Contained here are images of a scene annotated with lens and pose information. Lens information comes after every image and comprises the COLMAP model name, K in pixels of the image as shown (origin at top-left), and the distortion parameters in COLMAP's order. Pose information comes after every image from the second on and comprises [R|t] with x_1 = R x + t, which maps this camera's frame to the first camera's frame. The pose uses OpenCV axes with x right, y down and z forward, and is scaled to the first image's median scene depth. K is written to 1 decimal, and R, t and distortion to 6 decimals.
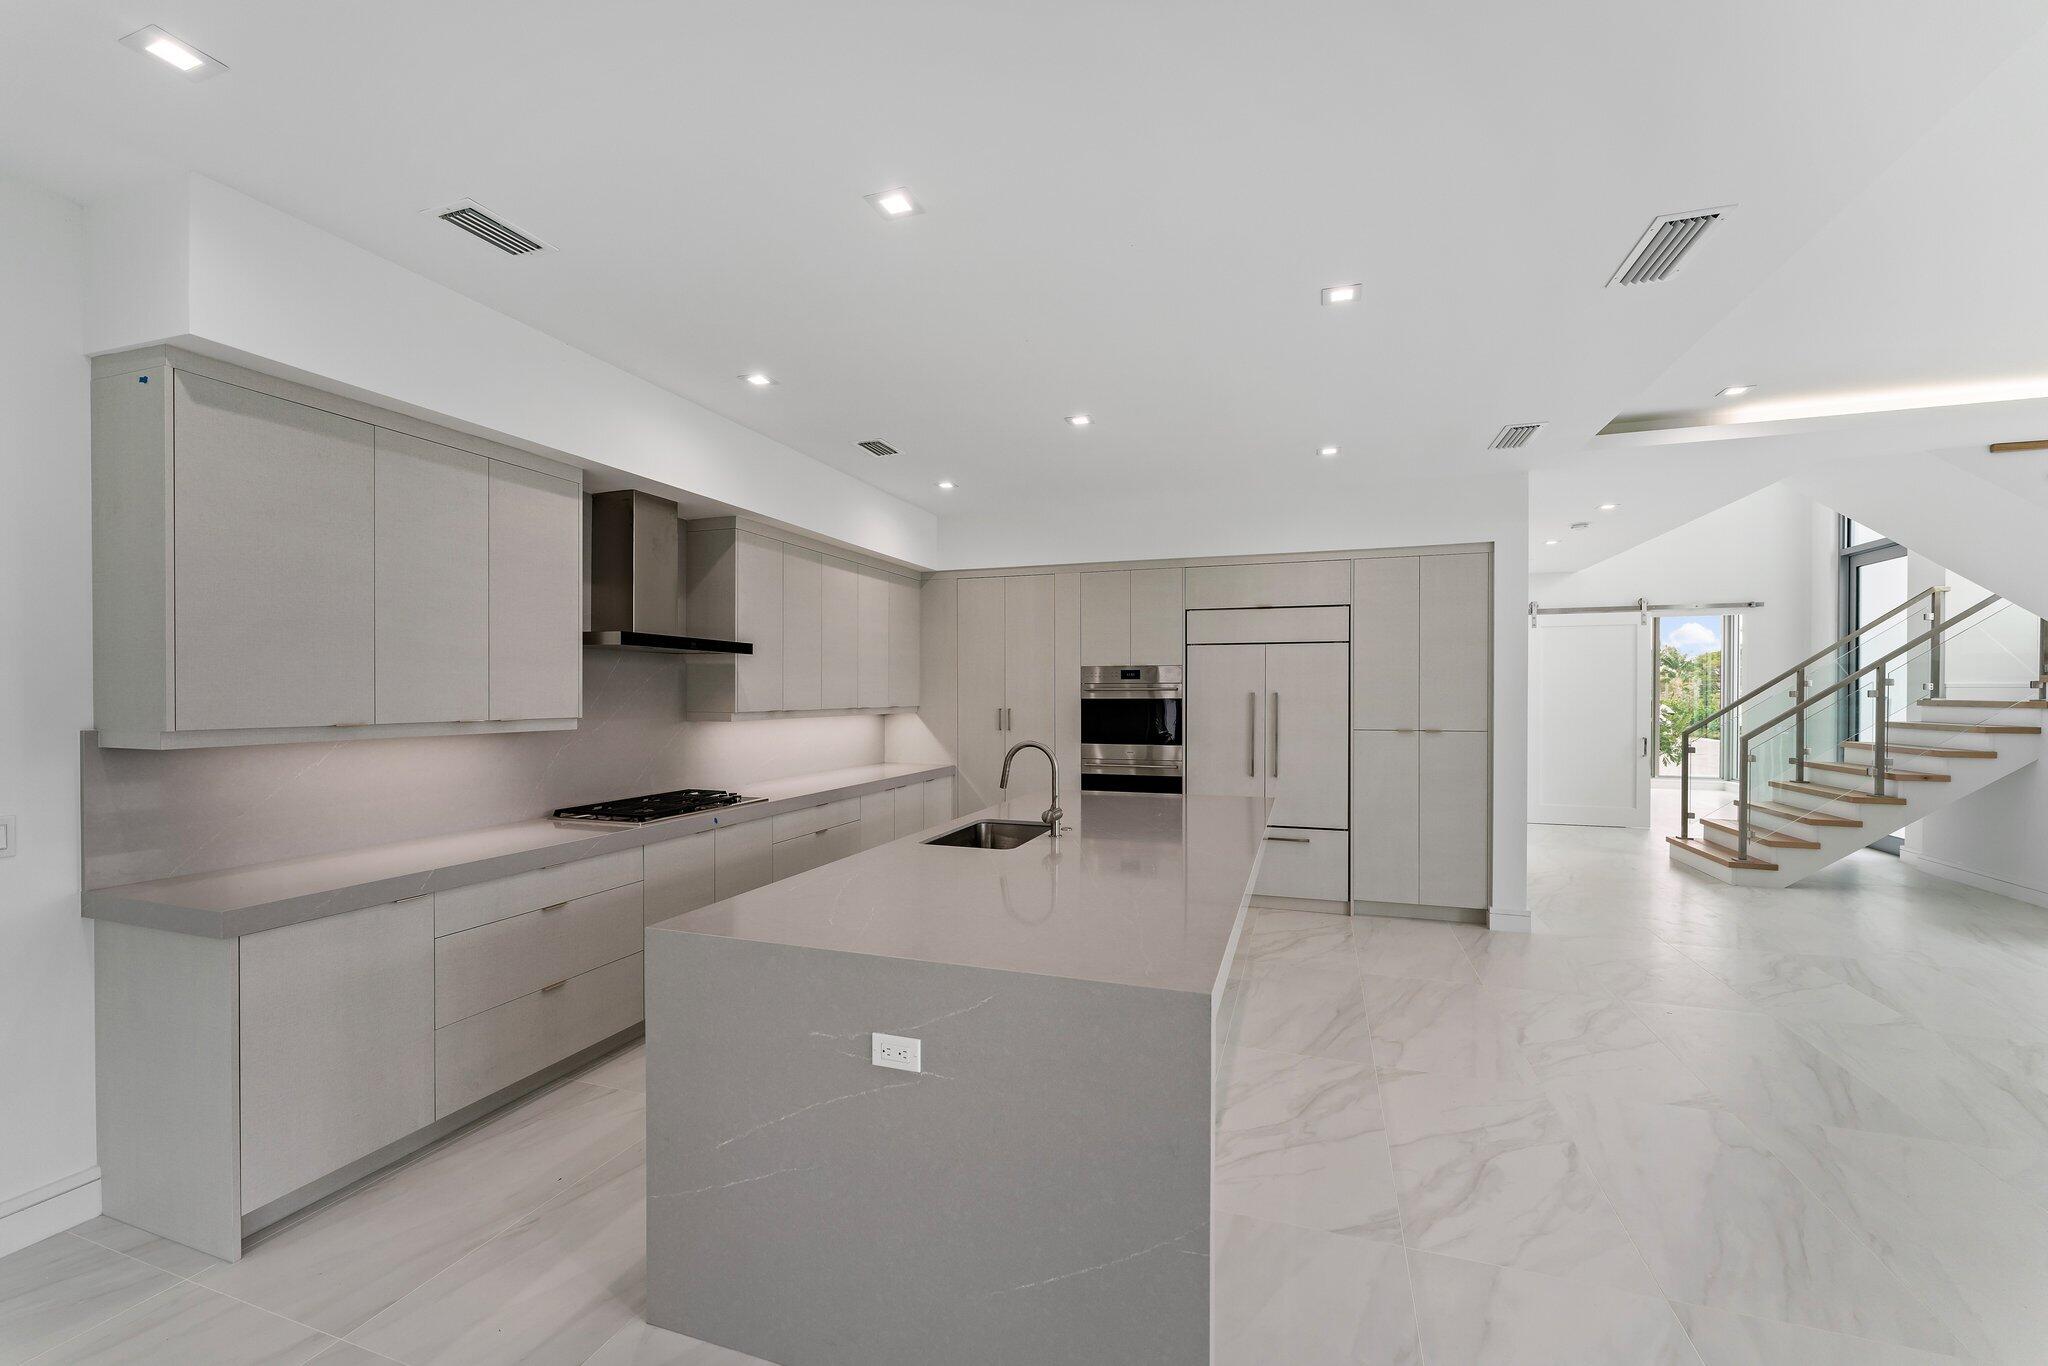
lens RADIAL K [[859.3, 0, 1024.0], [0, 859.3, 683.0], [0, 0, 1]] dist [0.001430, 0.000277]
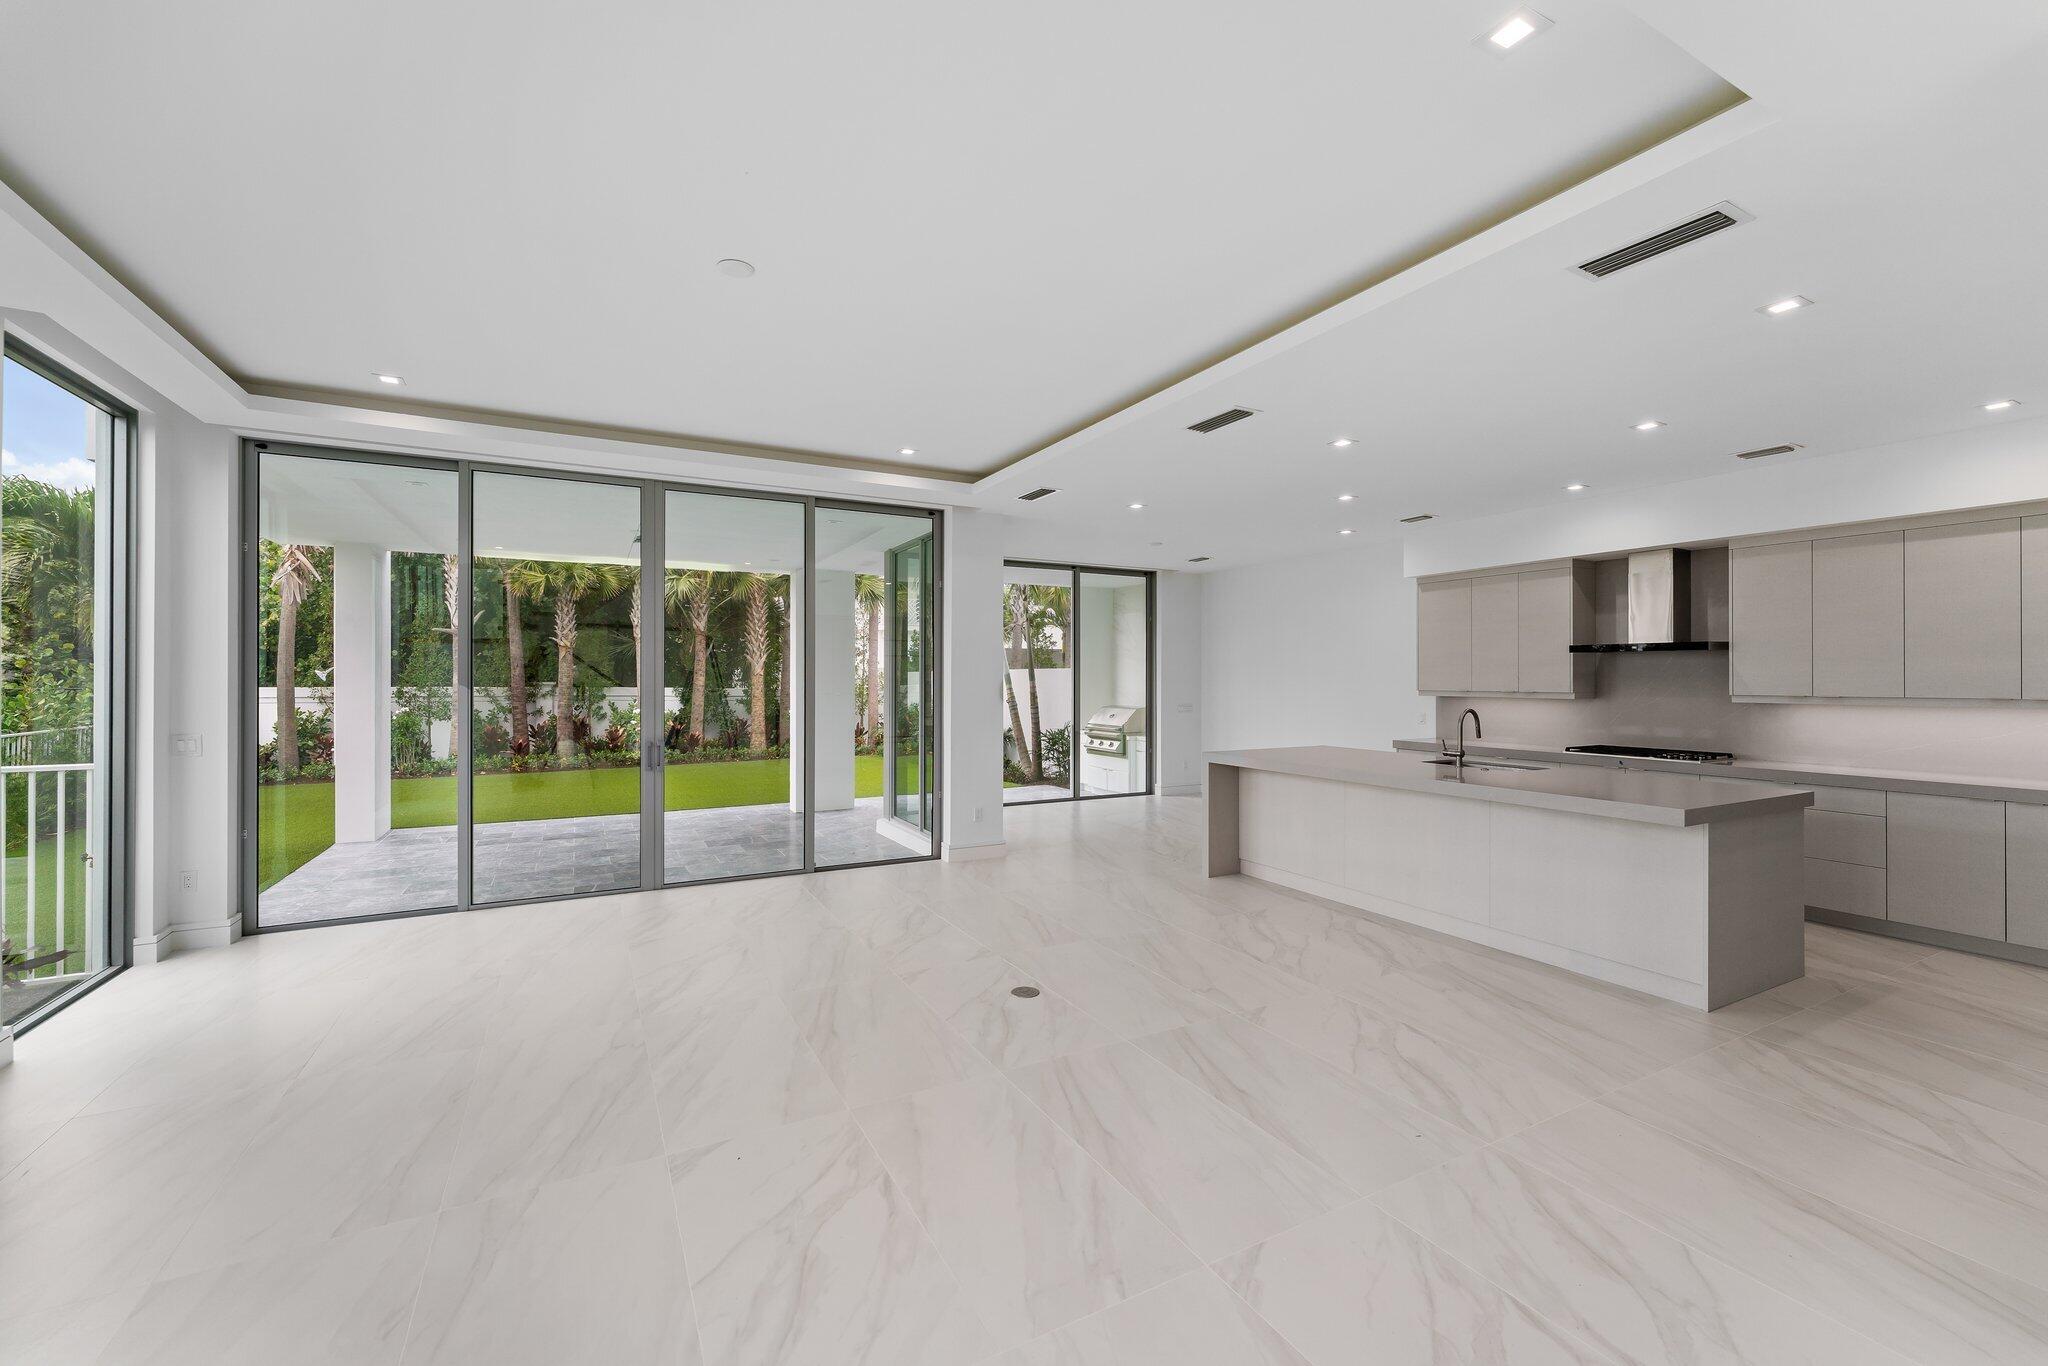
lens RADIAL K [[835.7, 0, 1026.9], [0, 835.7, 678.7], [0, 0, 1]] dist [0.007219, 0.000560]
pose [[-0.677268, 0.002935, -0.735730, 1.787833], [0.006632, 0.999976, -0.002116, 0.006070], [0.735706, -0.006312, -0.677271, 1.492711]]
